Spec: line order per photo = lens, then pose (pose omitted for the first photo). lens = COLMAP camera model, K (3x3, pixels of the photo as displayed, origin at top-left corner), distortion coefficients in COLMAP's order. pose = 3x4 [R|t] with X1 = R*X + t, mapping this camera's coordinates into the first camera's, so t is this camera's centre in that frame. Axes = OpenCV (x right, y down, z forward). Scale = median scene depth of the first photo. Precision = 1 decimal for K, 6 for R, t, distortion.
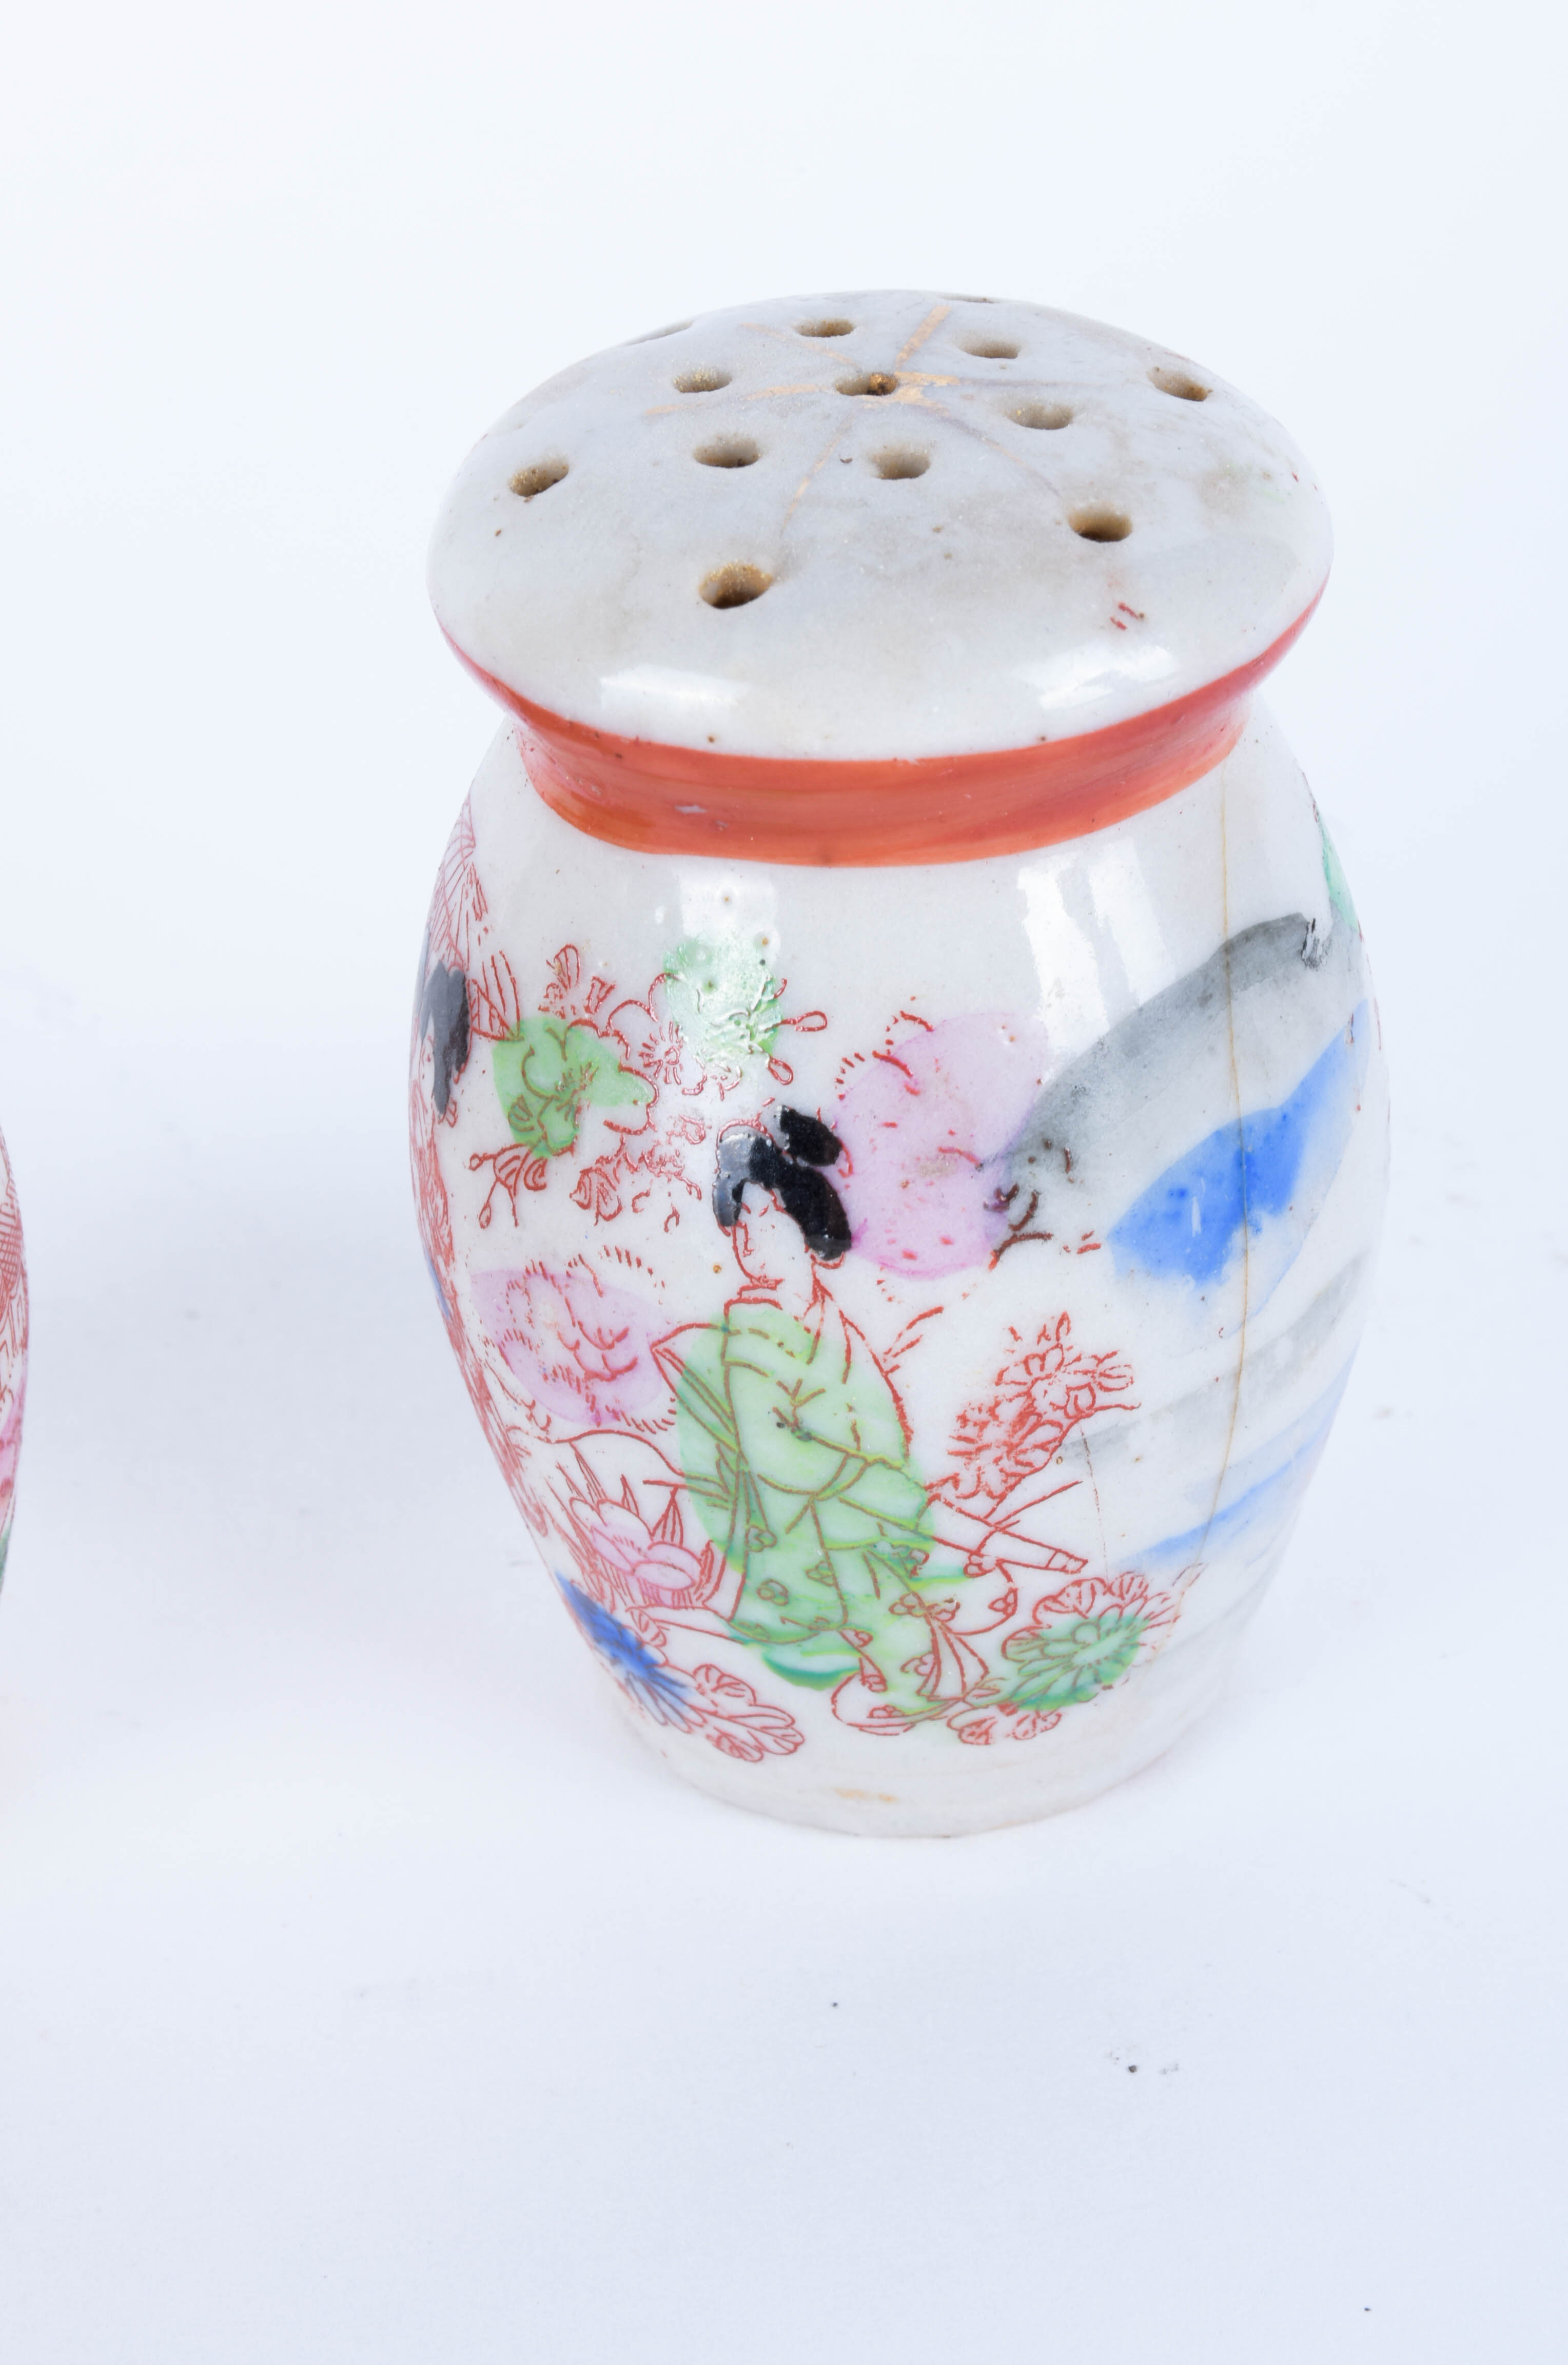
lens RADIAL K [[4122.4, 0, 784.0], [0, 4122.4, 1182.5], [0, 0, 1]] dist [-0.026539, 0.061201]
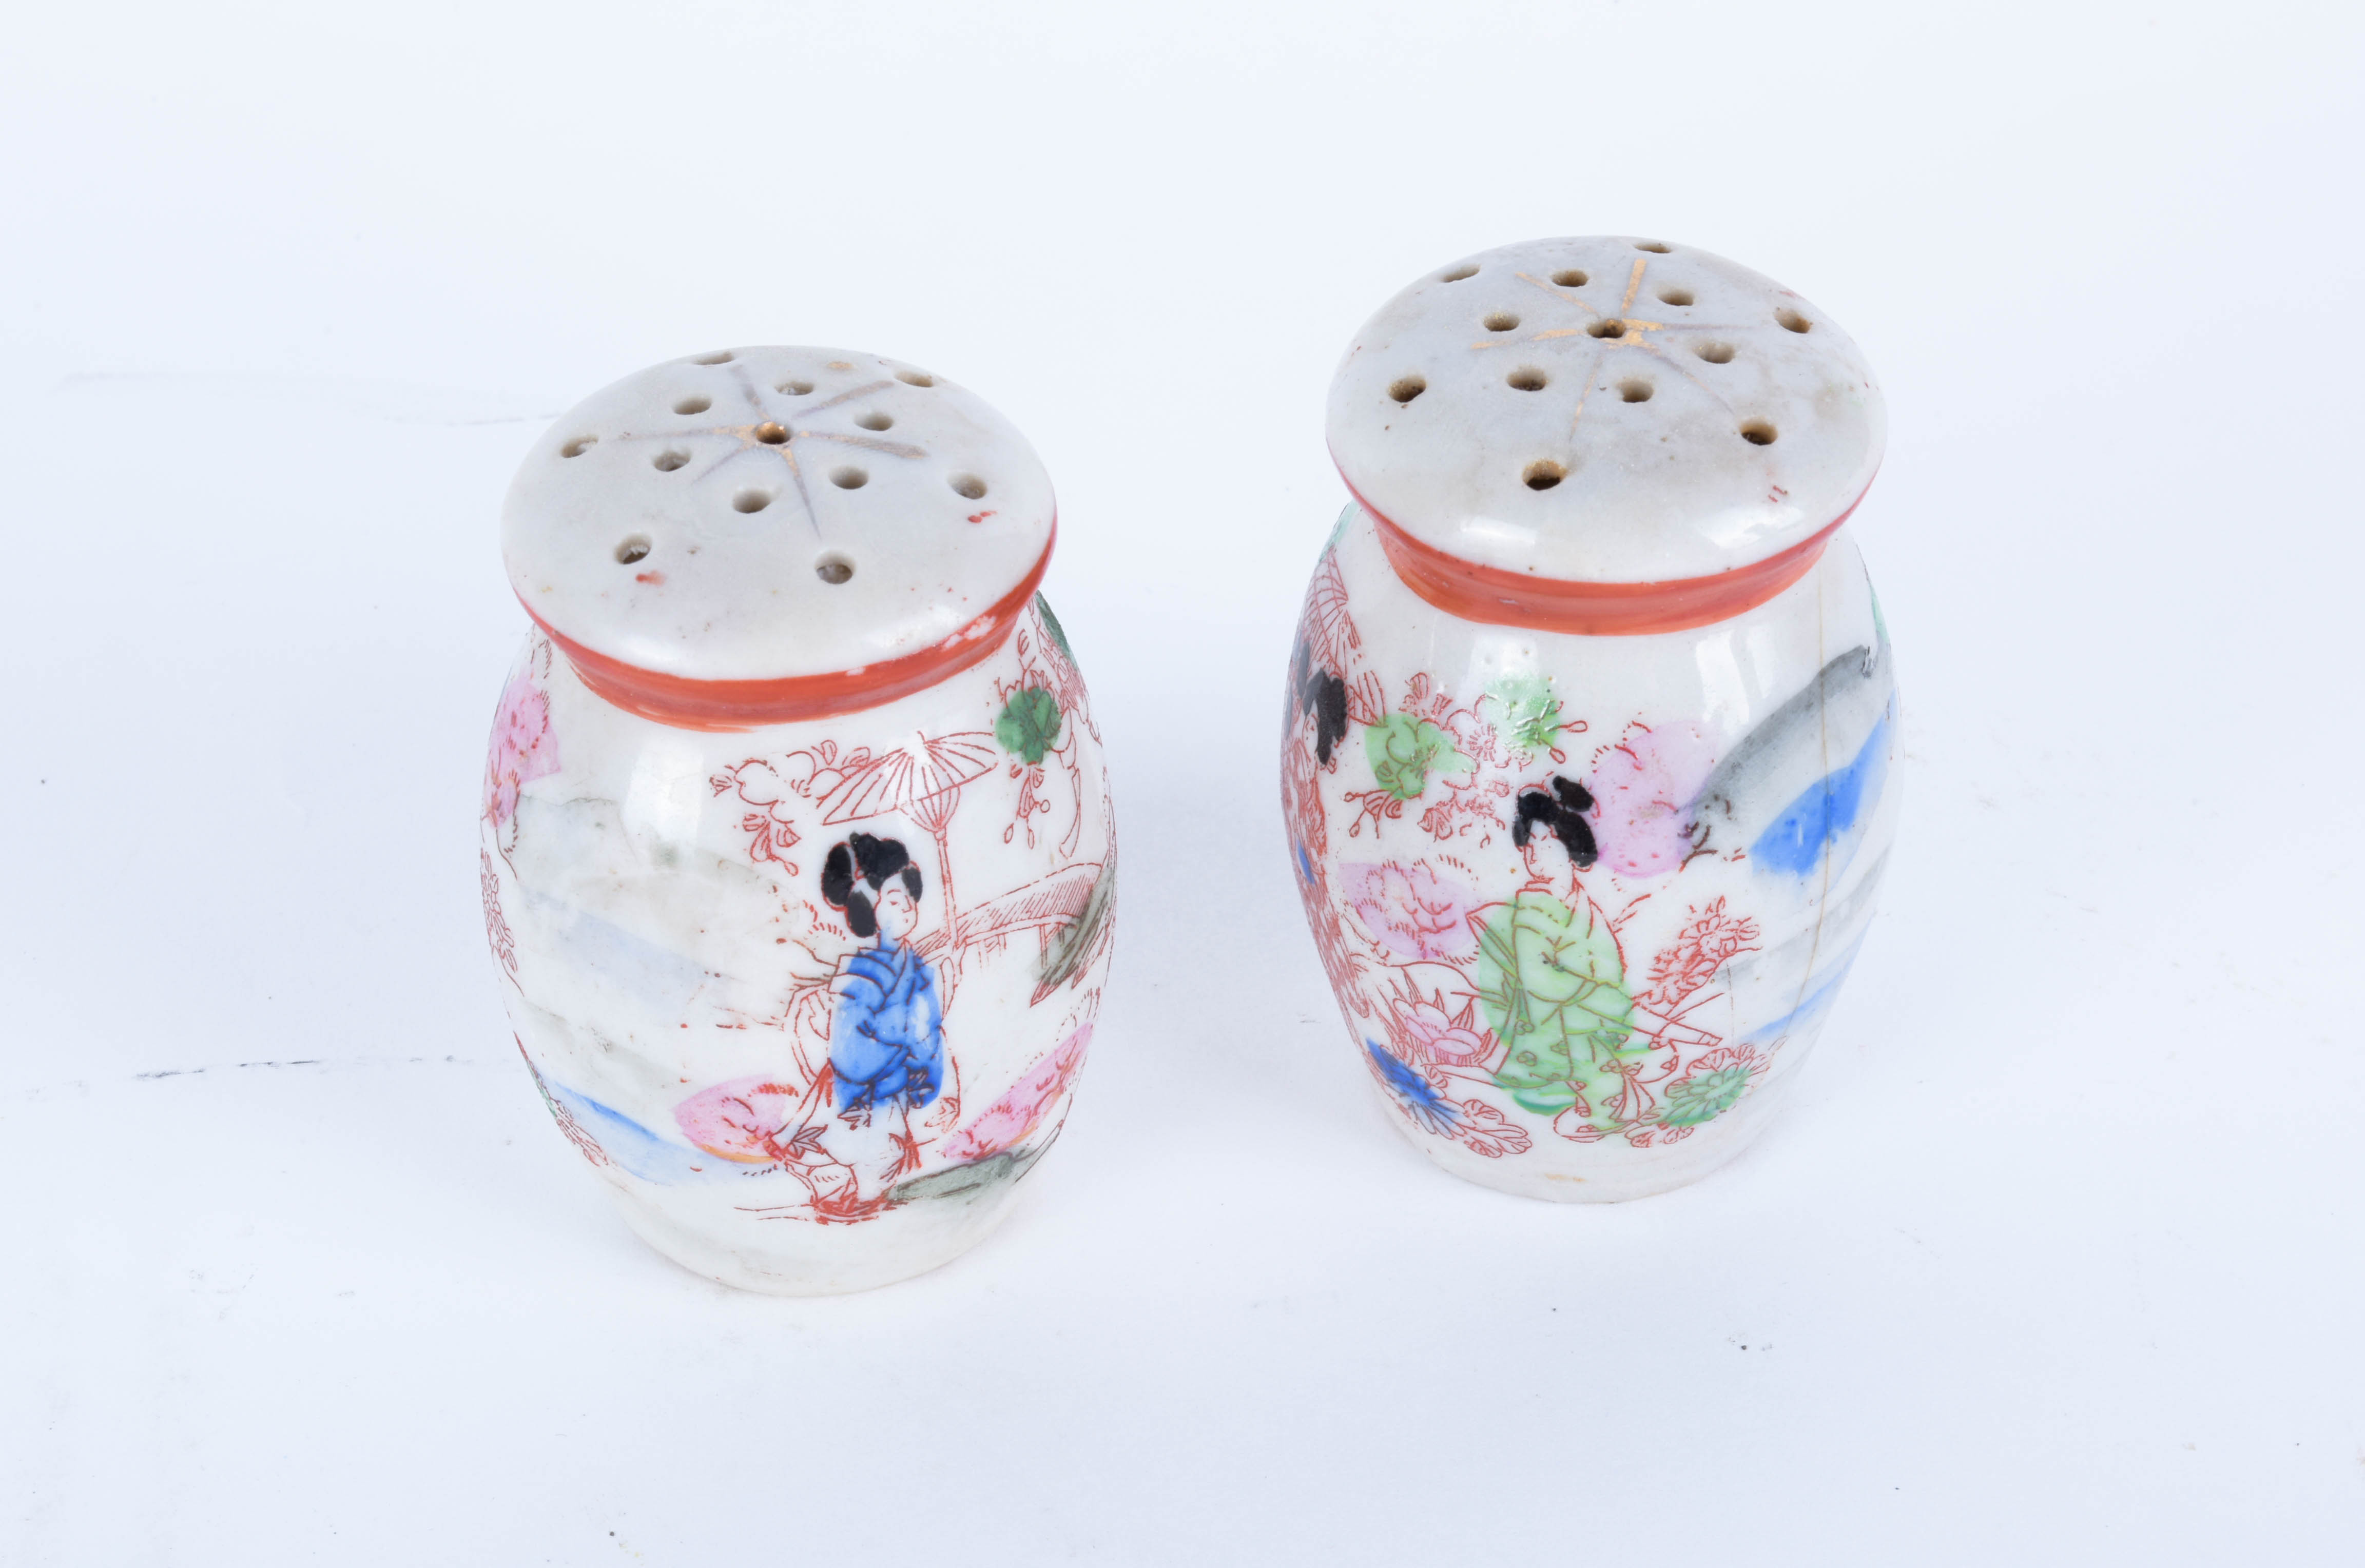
lens RADIAL K [[4122.4, 0, 1182.5], [0, 4122.4, 784.0], [0, 0, 1]] dist [-0.026539, 0.061201]
pose [[0.999408, -0.004361, 0.034118, -0.199629], [0.001681, 0.996938, 0.078176, -0.139431], [-0.034354, -0.078072, 0.996356, -0.618438]]
